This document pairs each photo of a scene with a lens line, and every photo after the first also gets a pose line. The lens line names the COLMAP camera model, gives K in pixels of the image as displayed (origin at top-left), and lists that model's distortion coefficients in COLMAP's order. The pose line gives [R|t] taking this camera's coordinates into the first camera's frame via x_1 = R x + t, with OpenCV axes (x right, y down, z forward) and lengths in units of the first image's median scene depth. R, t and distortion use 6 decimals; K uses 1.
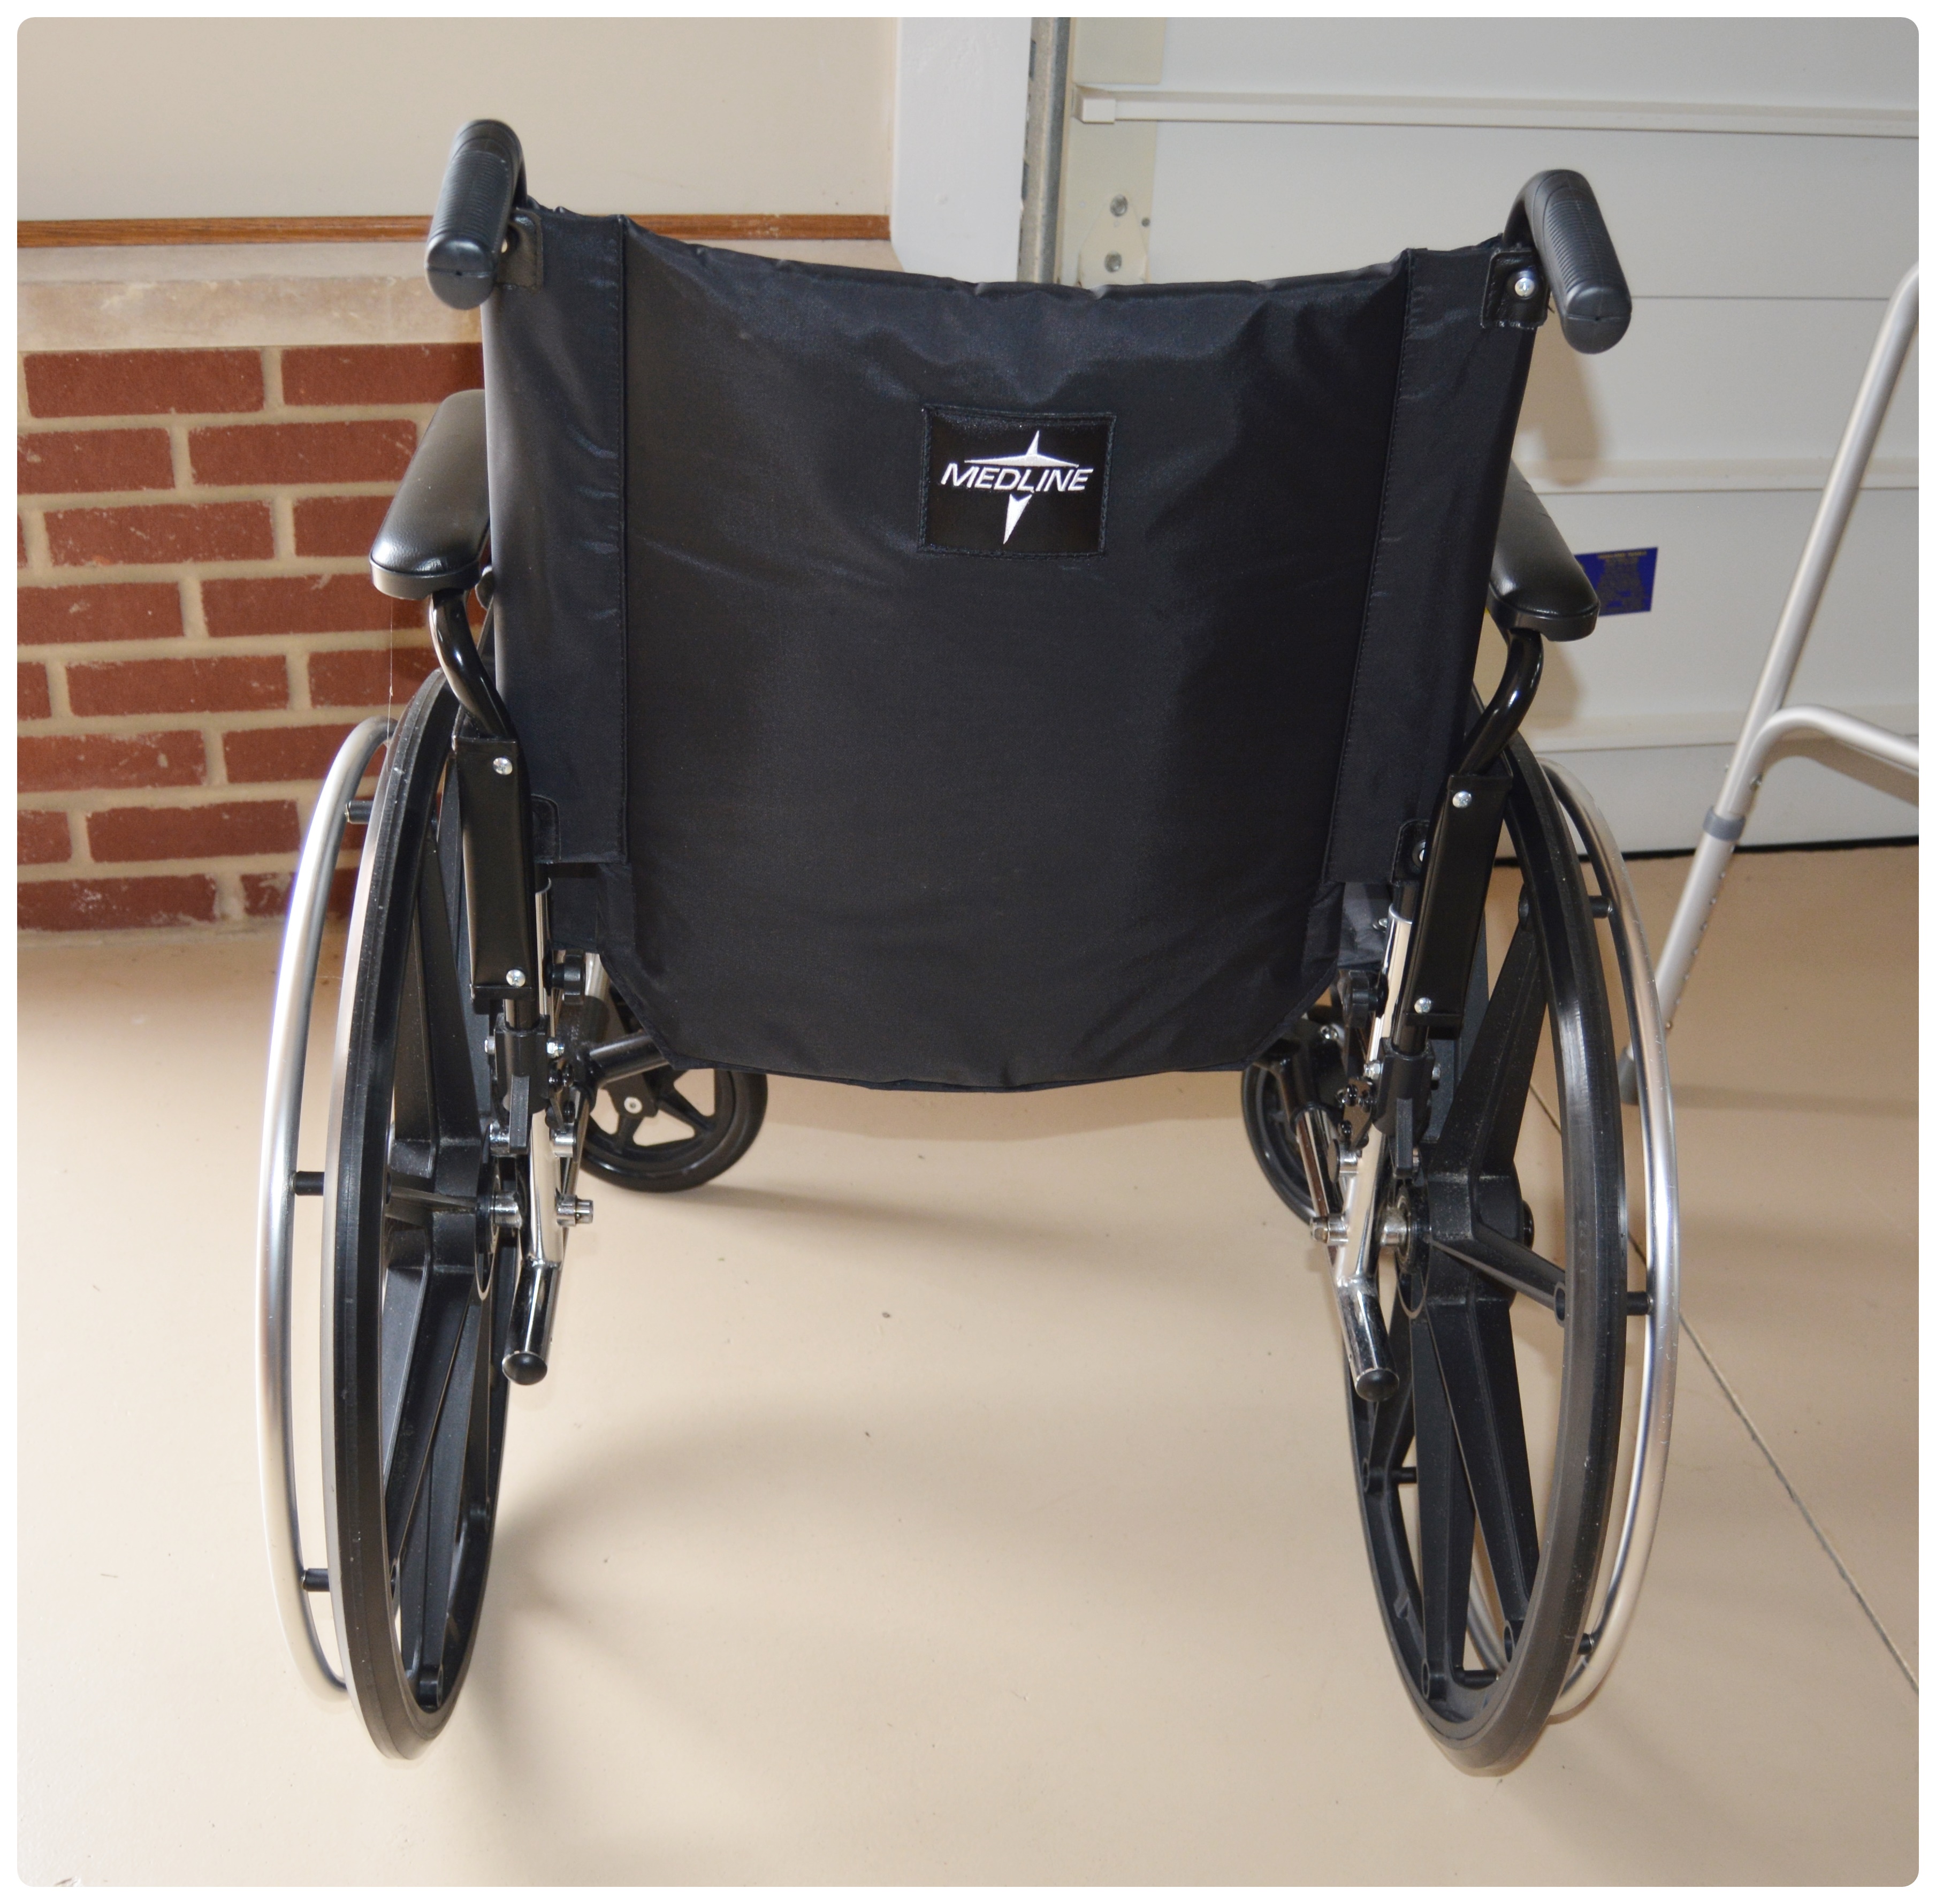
lens RADIAL K [[2372.2, 0, 974.1], [0, 2372.2, 947.2], [0, 0, 1]] dist [-0.076267, 0.000000]
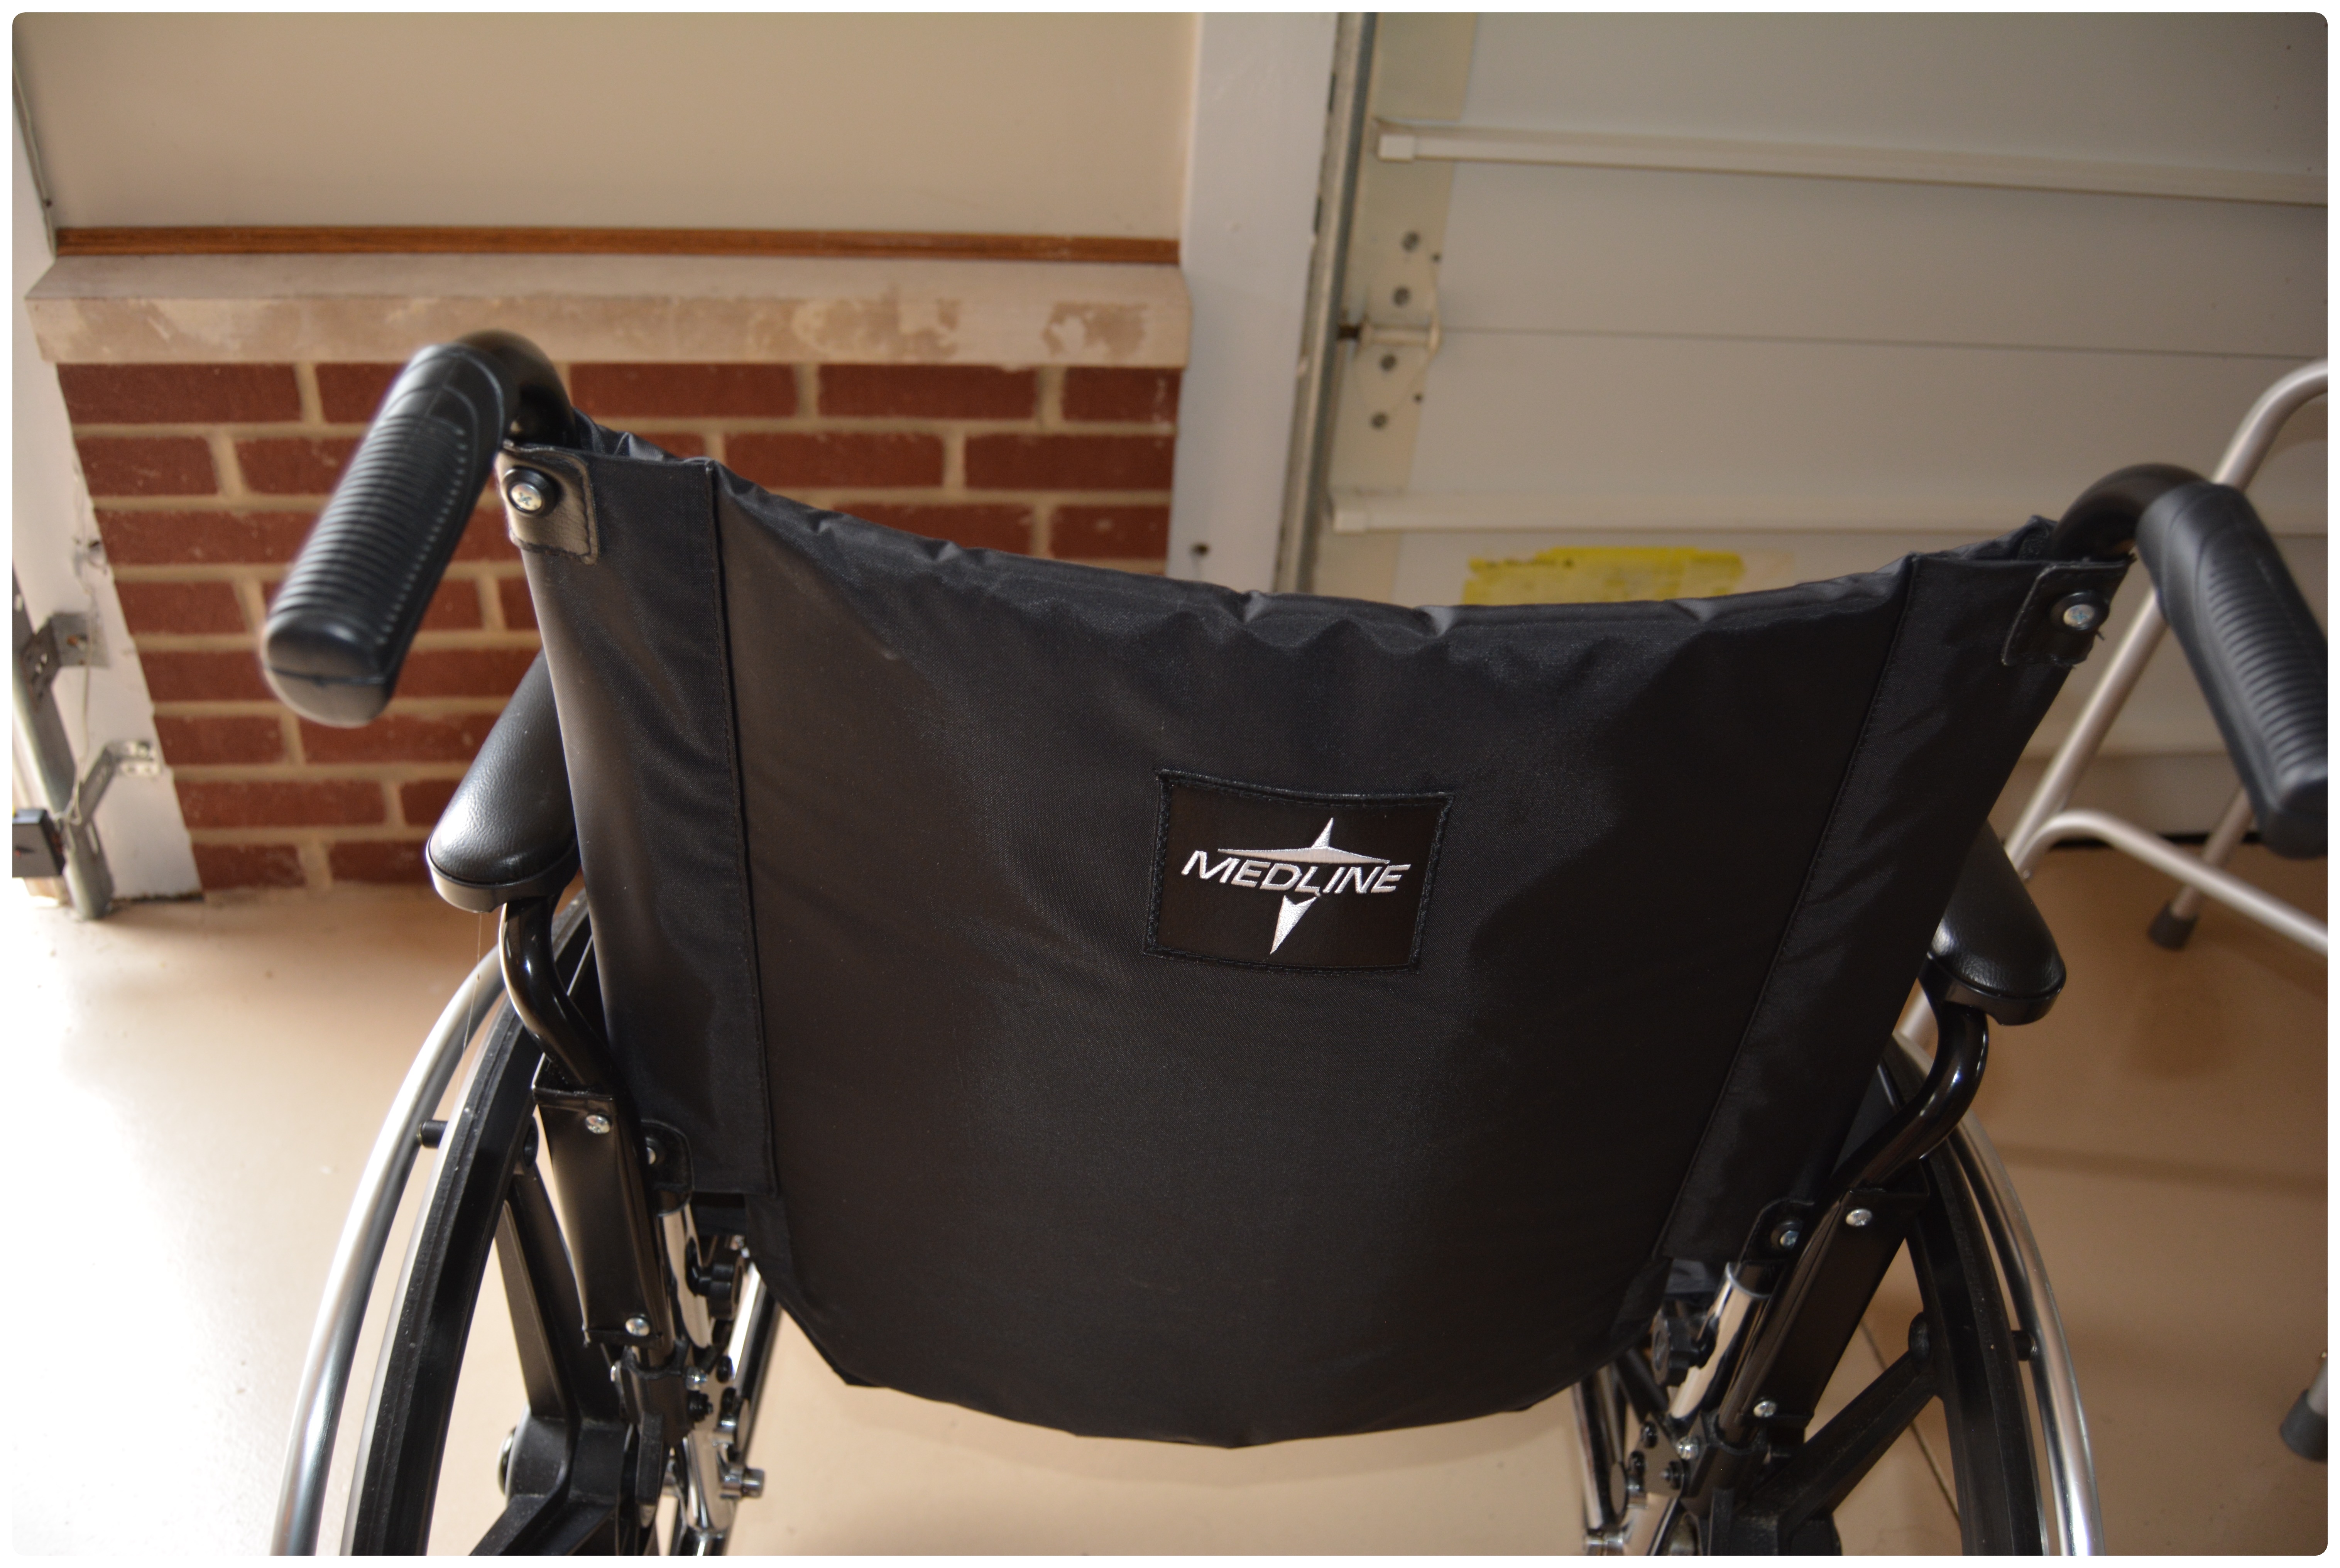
lens RADIAL K [[1819.0, 0, 1136.5], [0, 1819.0, 837.2], [0, 0, 1]] dist [-0.085585, 0.022916]
pose [[0.997189, 0.051893, -0.054056, 0.000575], [-0.048259, 0.996620, 0.066488, -0.239140], [0.057323, -0.063692, 0.996322, 0.483971]]
